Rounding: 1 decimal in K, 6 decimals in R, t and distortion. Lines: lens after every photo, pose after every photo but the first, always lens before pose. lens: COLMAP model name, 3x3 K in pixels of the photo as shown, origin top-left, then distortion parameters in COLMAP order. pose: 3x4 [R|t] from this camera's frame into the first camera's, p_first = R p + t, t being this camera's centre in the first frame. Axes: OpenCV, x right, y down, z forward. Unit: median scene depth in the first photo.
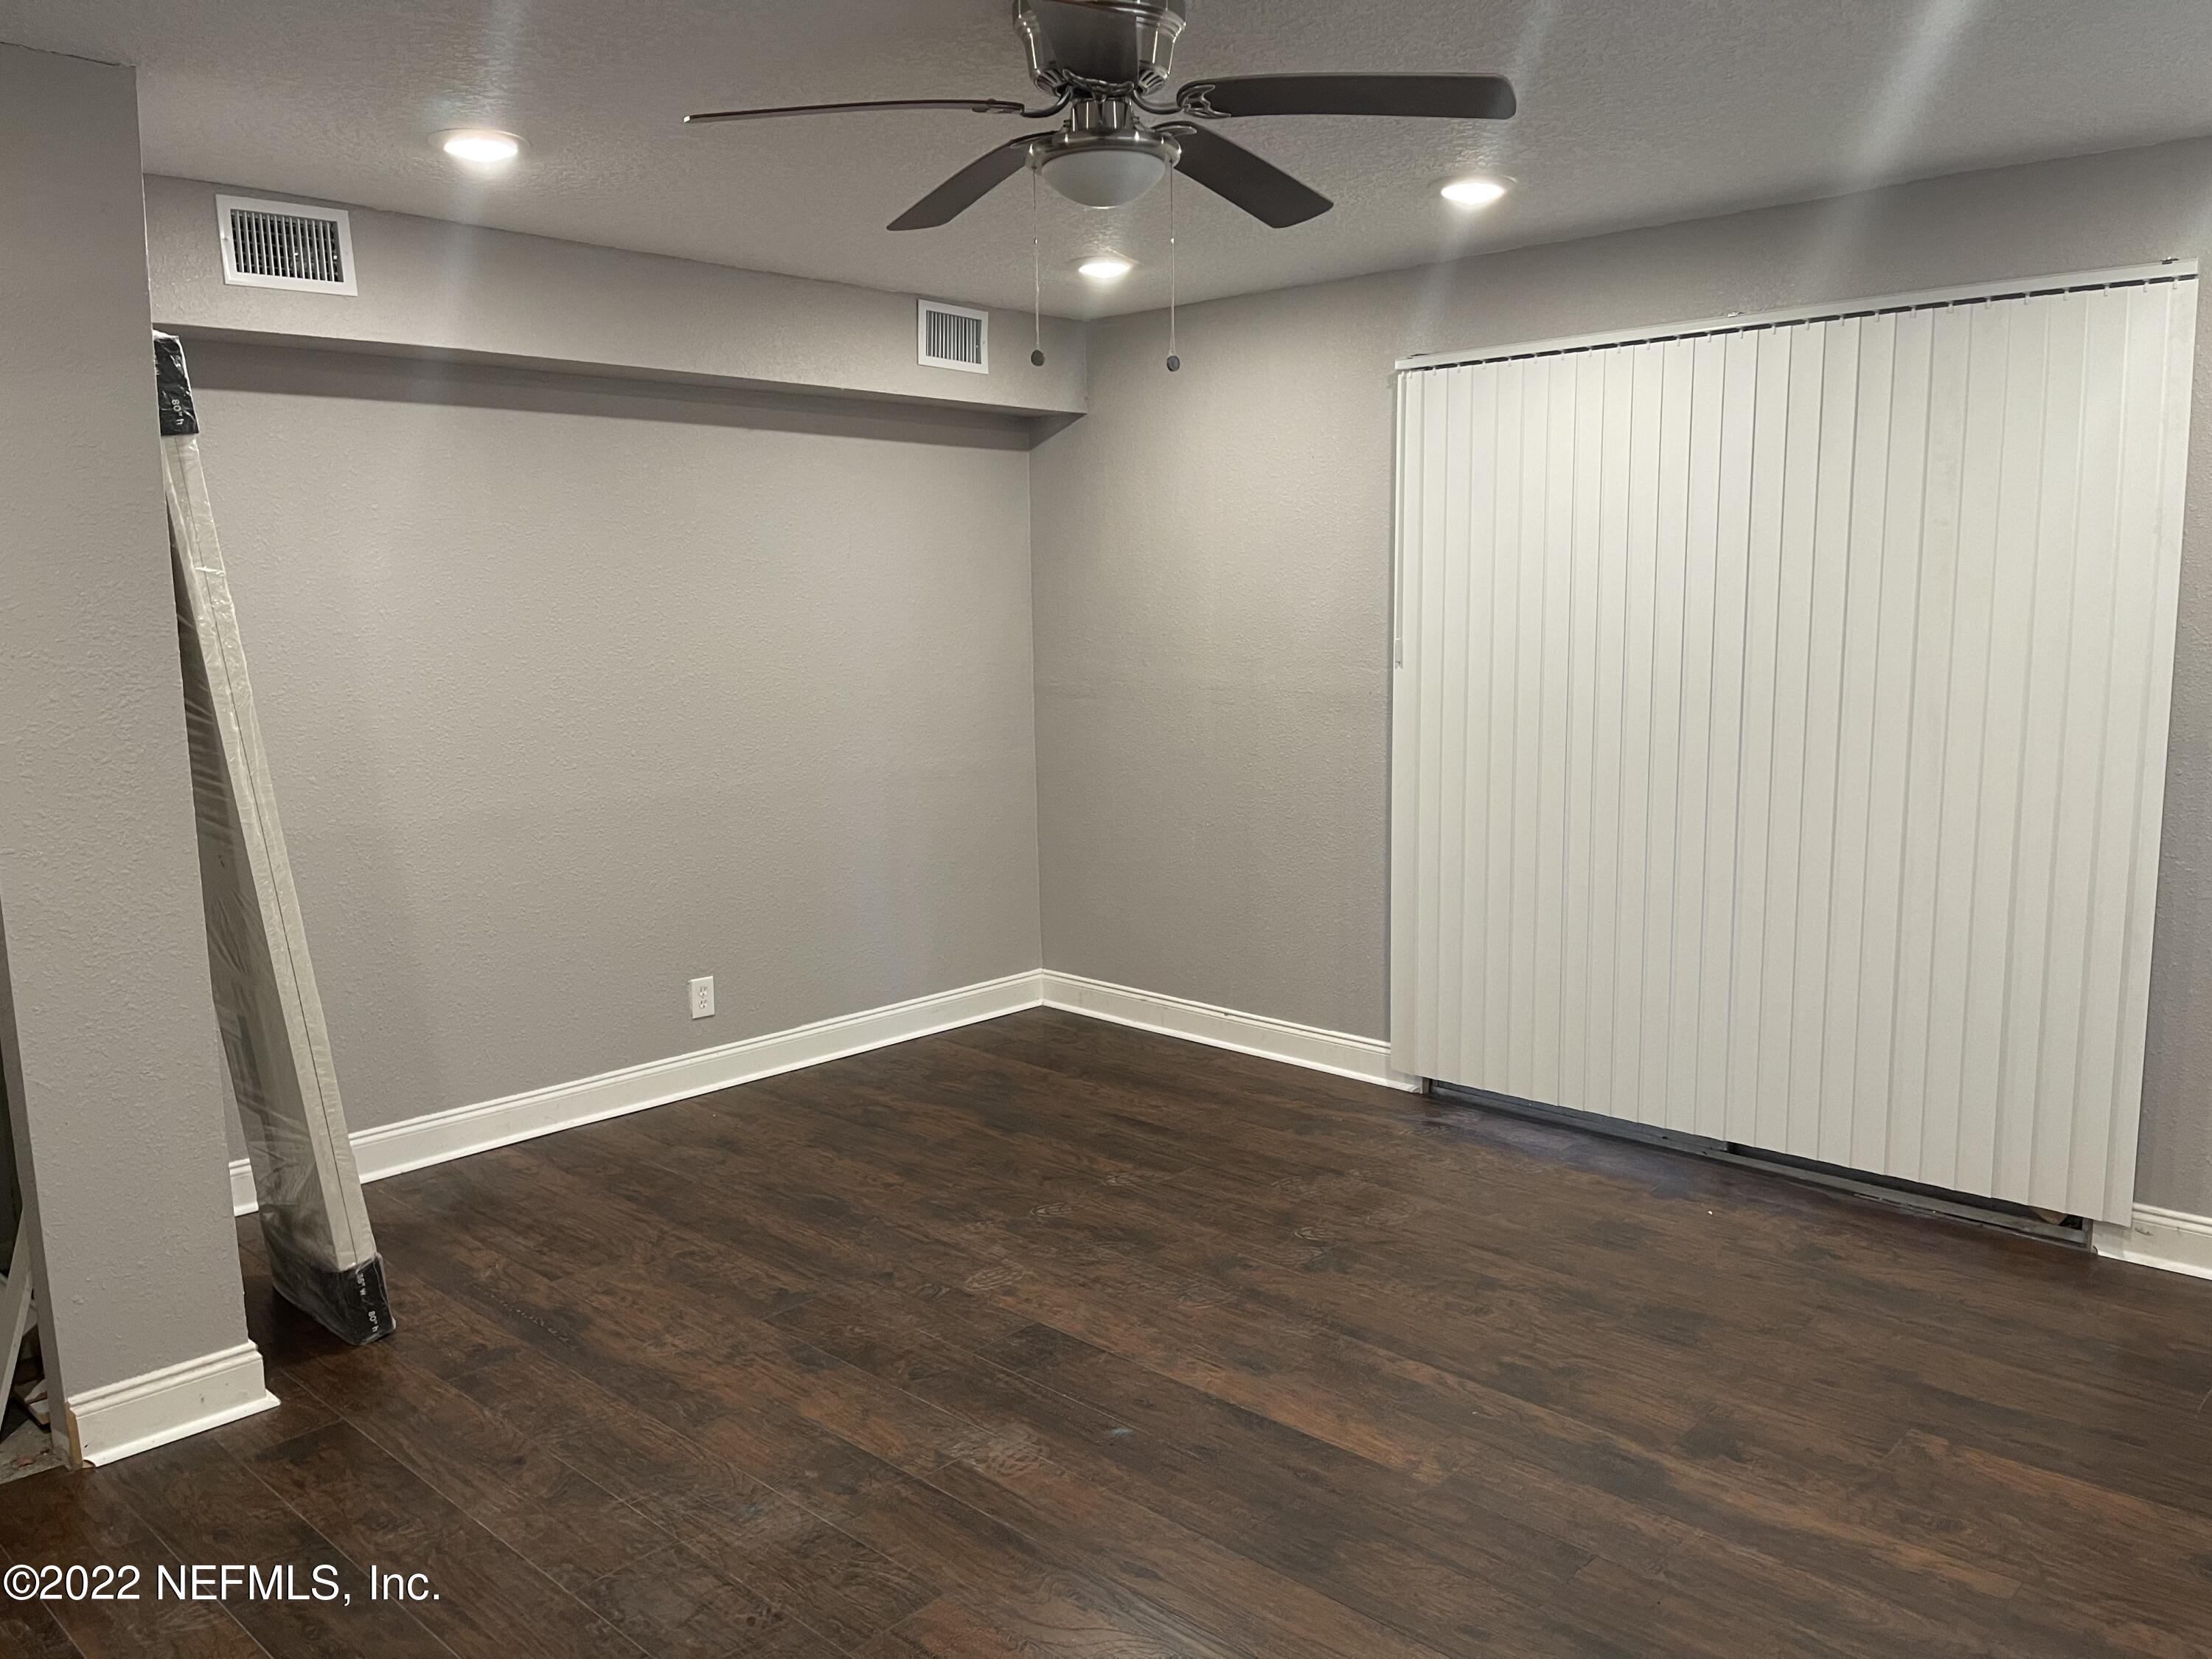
lens RADIAL K [[1666.9, 0, 1119.8], [0, 1666.9, 821.3], [0, 0, 1]] dist [0.049591, -0.040151]
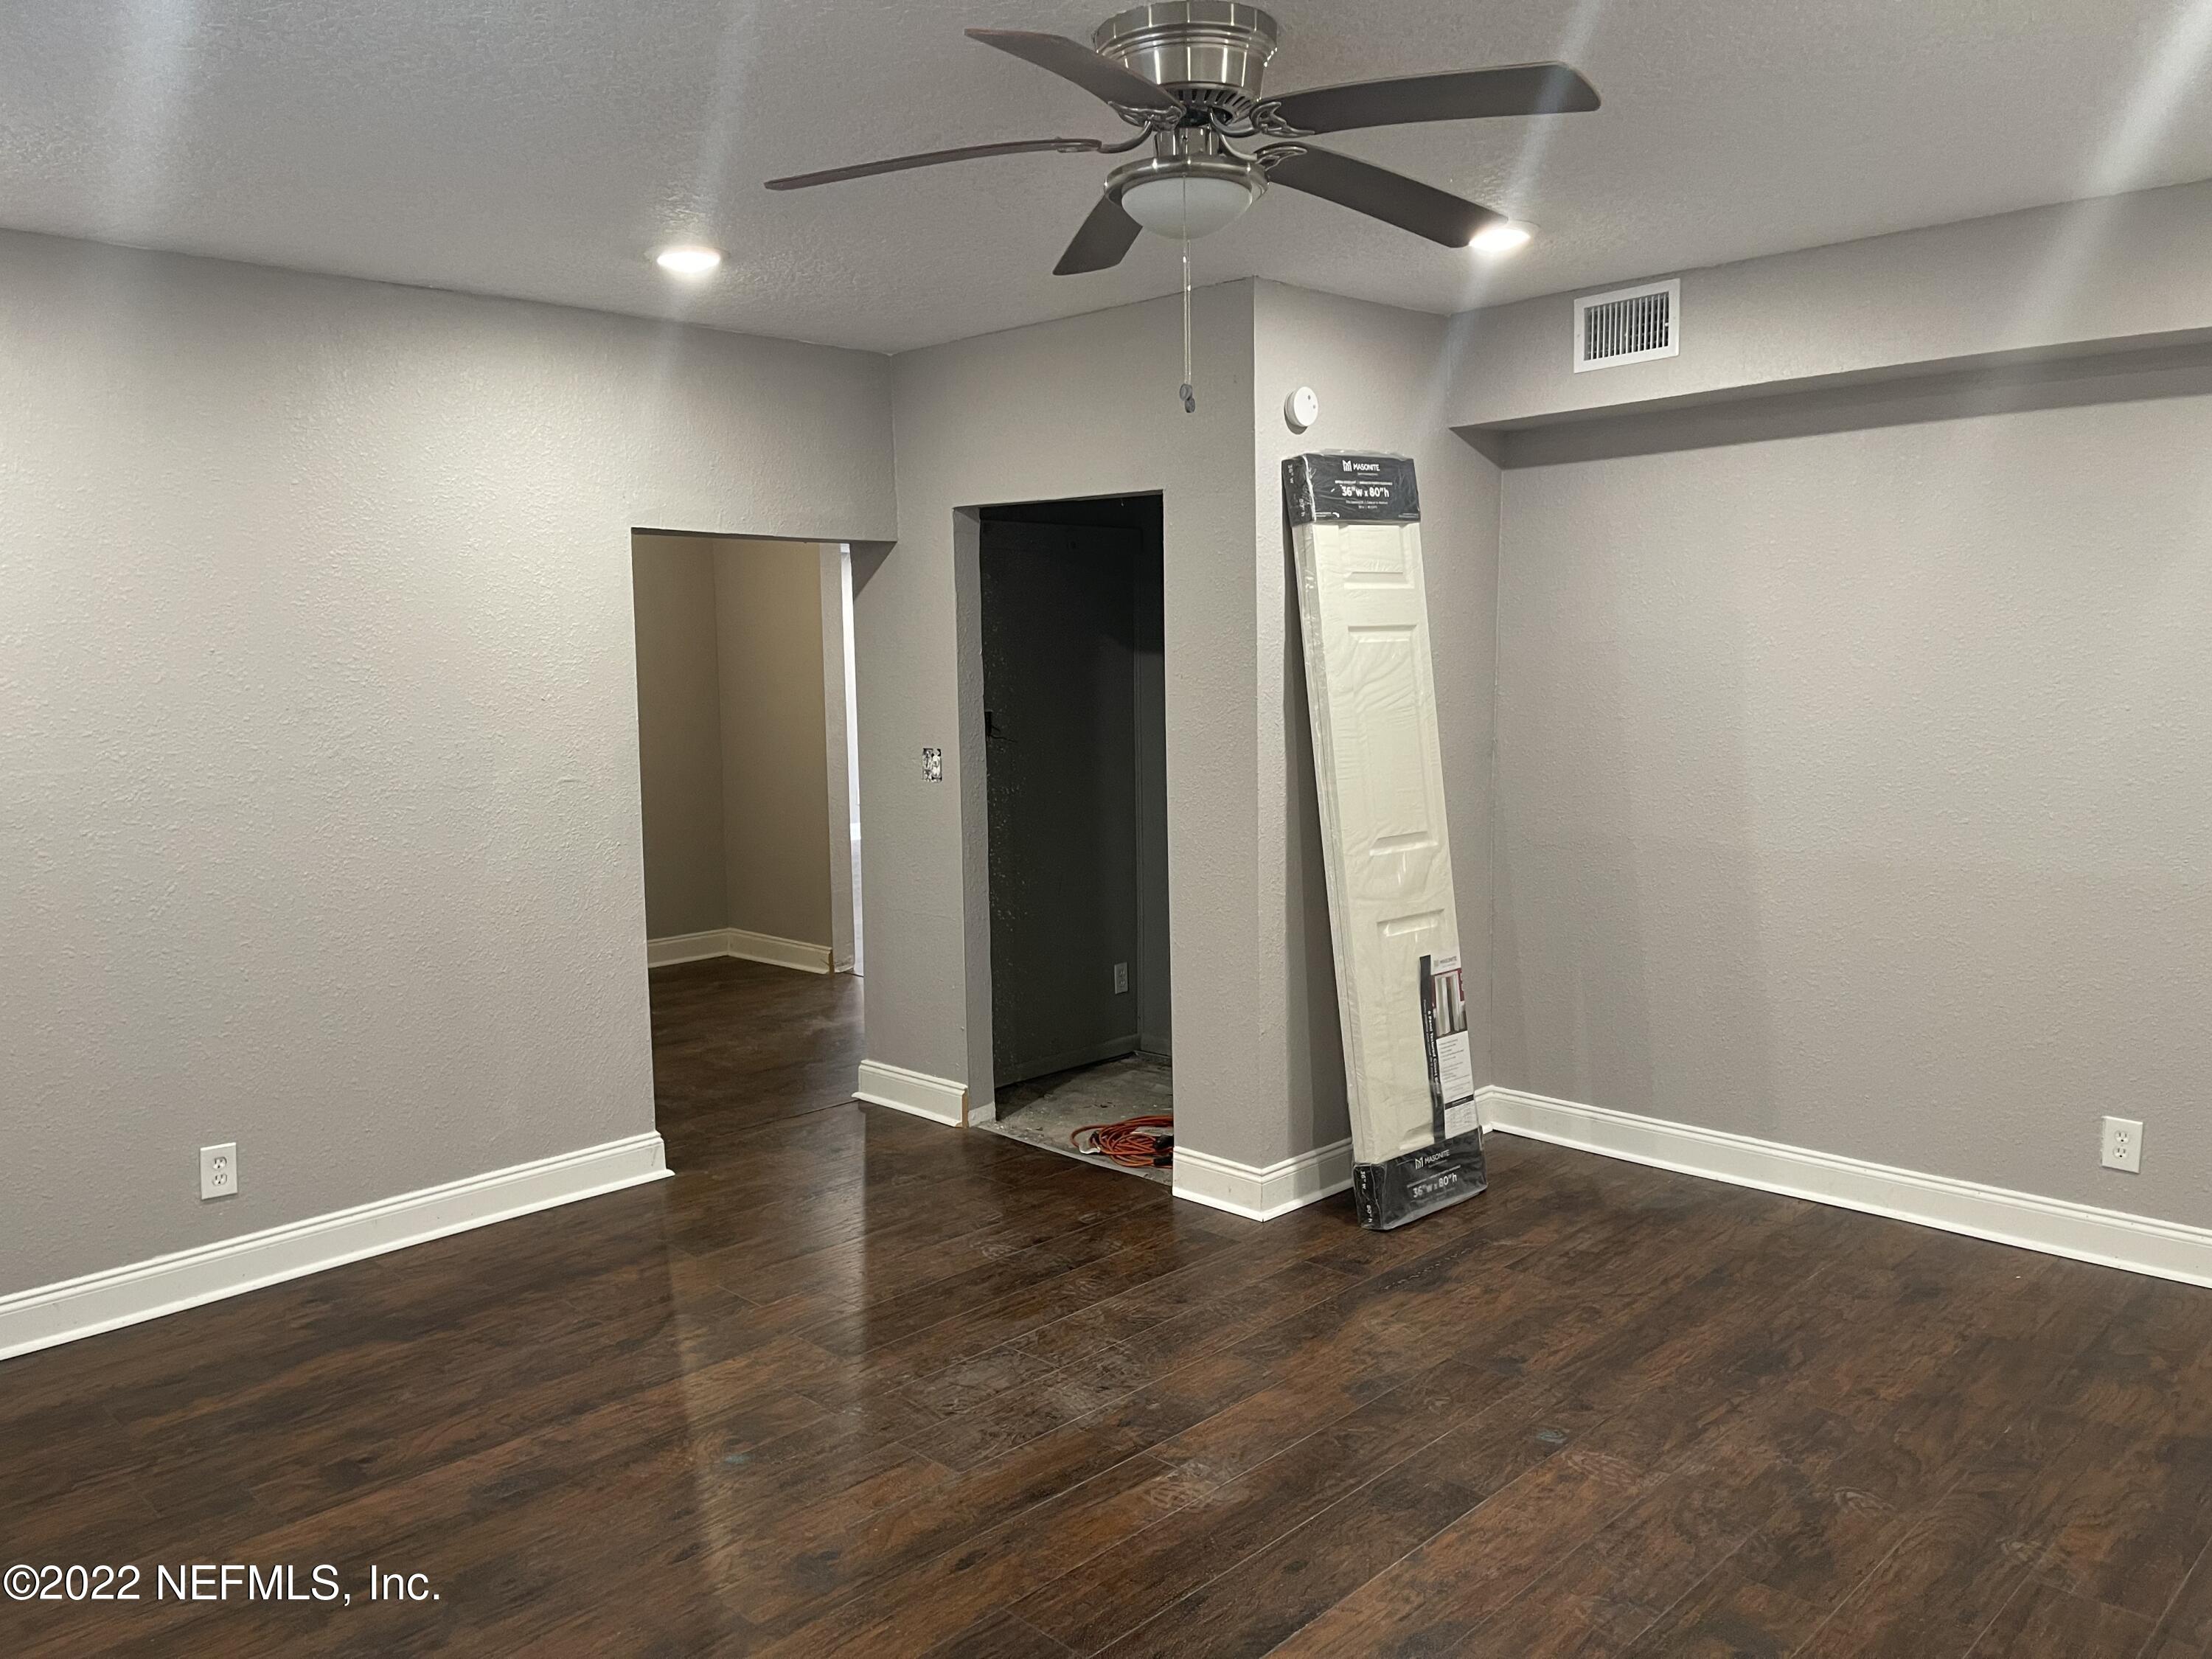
lens RADIAL K [[1666.9, 0, 1121.1], [0, 1666.9, 836.8], [0, 0, 1]] dist [0.049591, -0.040151]
pose [[-0.016554, 0.127070, -0.991756, 0.673448], [-0.119139, 0.984574, 0.128138, -0.104111], [0.992740, 0.120278, -0.001159, 0.692984]]
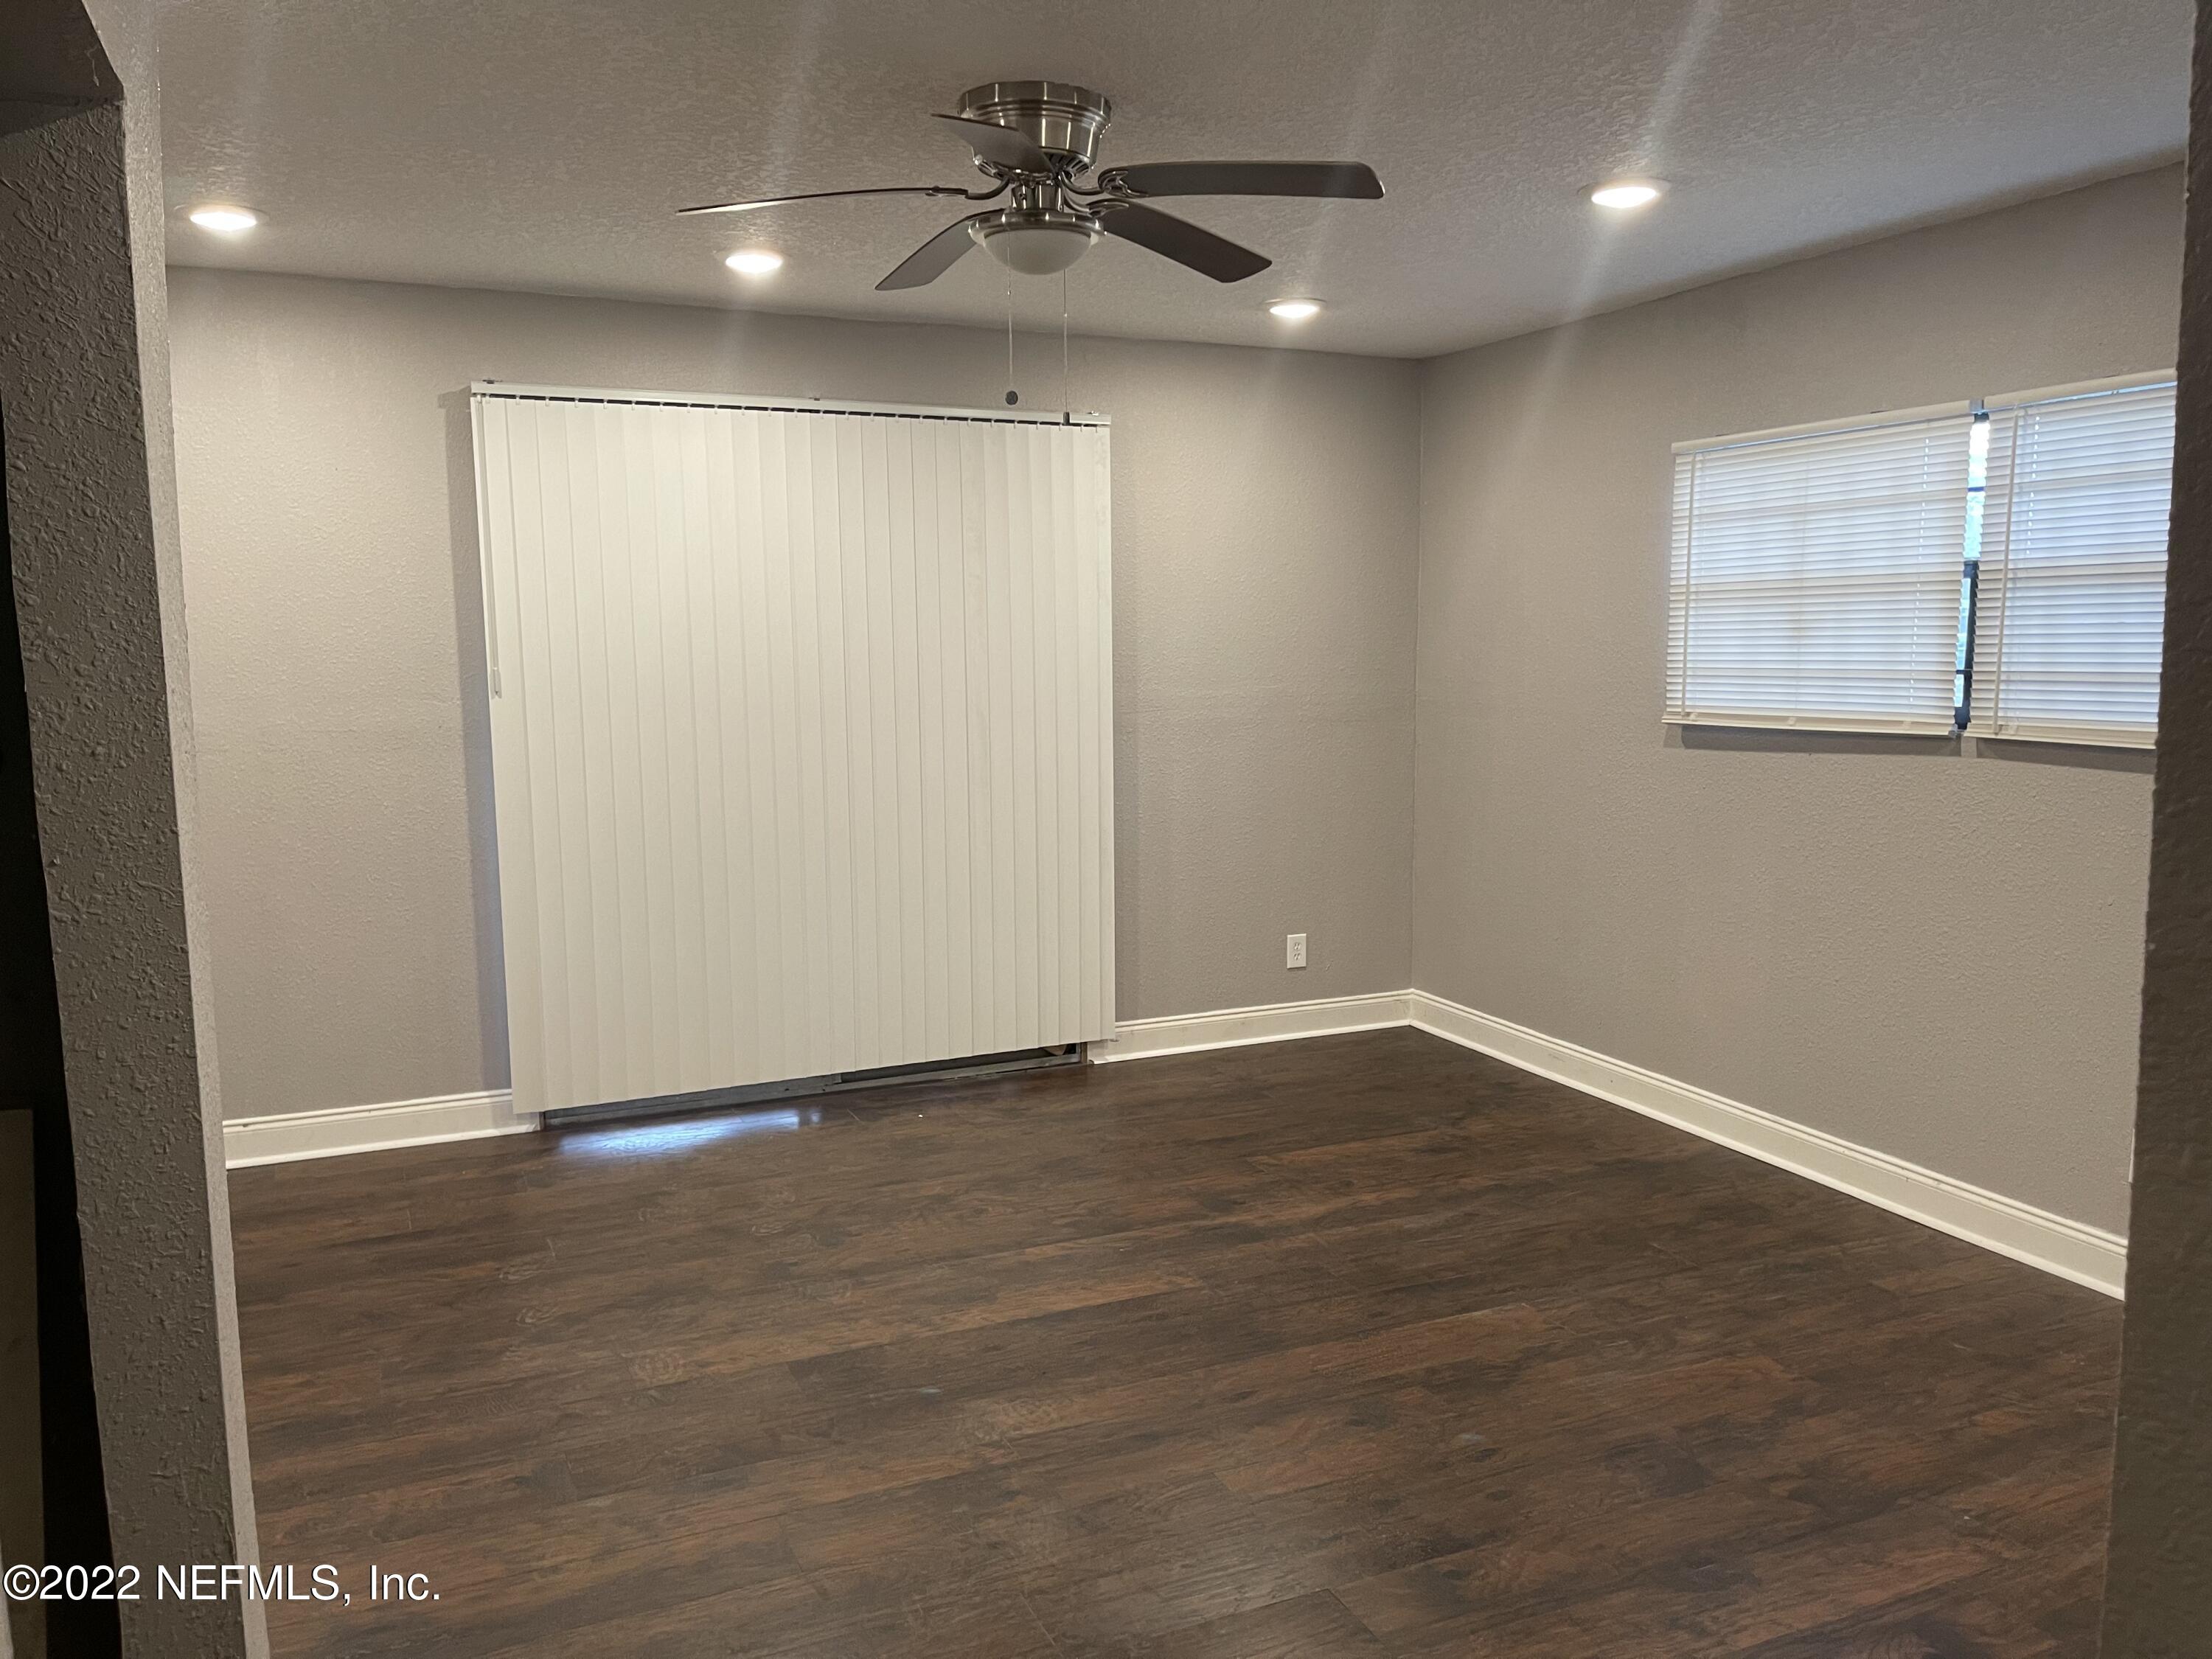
lens RADIAL K [[1676.8, 0, 1100.7], [0, 1676.8, 829.5], [0, 0, 1]] dist [0.048322, -0.007585]
pose [[0.389651, -0.103885, 0.915085, -0.752253], [0.125103, 0.990378, 0.059163, -0.038275], [-0.912426, 0.091427, 0.398898, 0.369370]]
